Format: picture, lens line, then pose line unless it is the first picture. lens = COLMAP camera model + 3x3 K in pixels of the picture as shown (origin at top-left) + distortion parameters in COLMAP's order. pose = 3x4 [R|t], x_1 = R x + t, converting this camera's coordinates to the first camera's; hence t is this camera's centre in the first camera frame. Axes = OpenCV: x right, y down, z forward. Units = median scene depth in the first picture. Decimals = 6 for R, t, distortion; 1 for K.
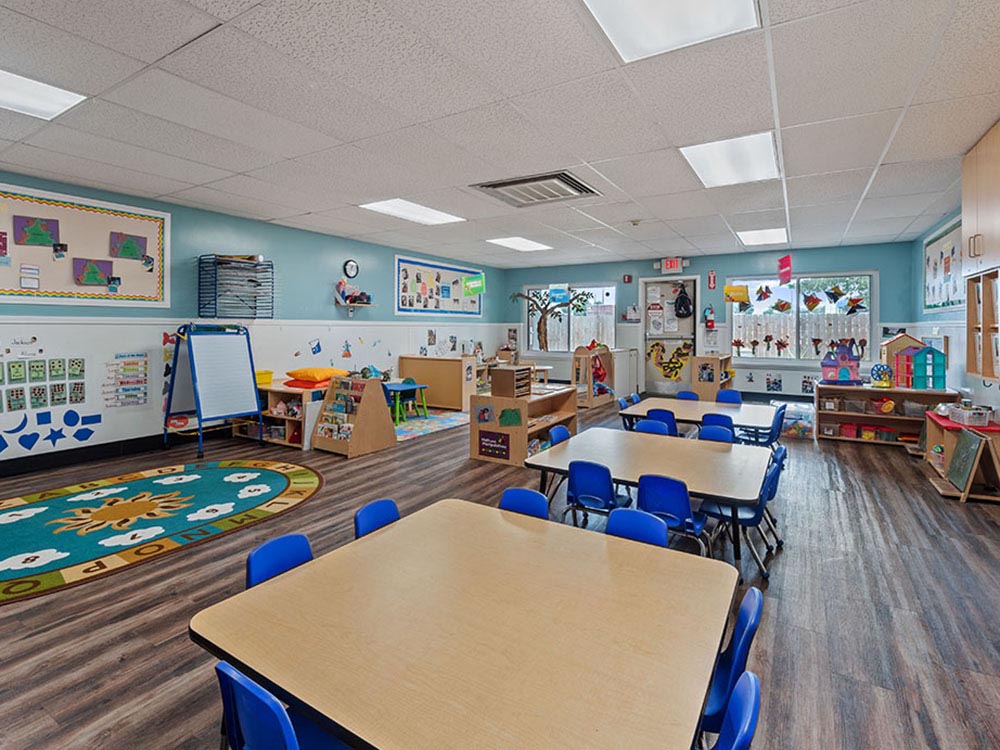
lens RADIAL K [[516.2, 0, 504.8], [0, 516.2, 364.7], [0, 0, 1]] dist [0.012133, 0.000576]
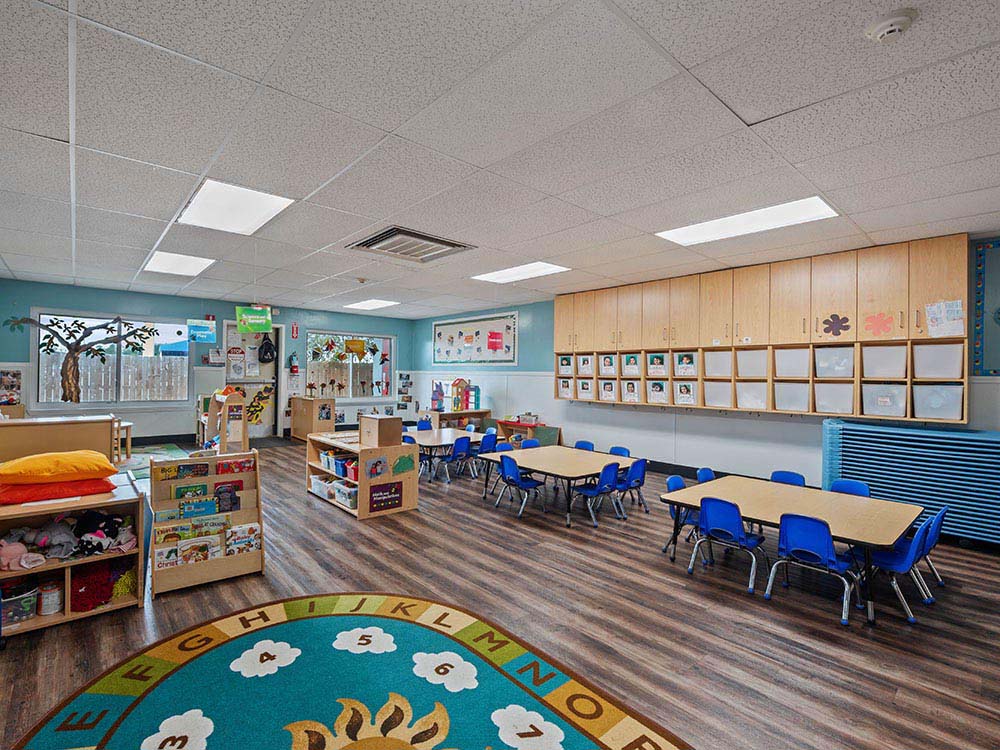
lens RADIAL K [[453.7, 0, 498.8], [0, 453.7, 384.1], [0, 0, 1]] dist [0.000398, 0.000347]
pose [[0.293342, -0.017647, 0.955845, -0.396675], [0.056383, 0.998409, 0.001129, -0.022198], [-0.954343, 0.053562, 0.293871, 0.282847]]
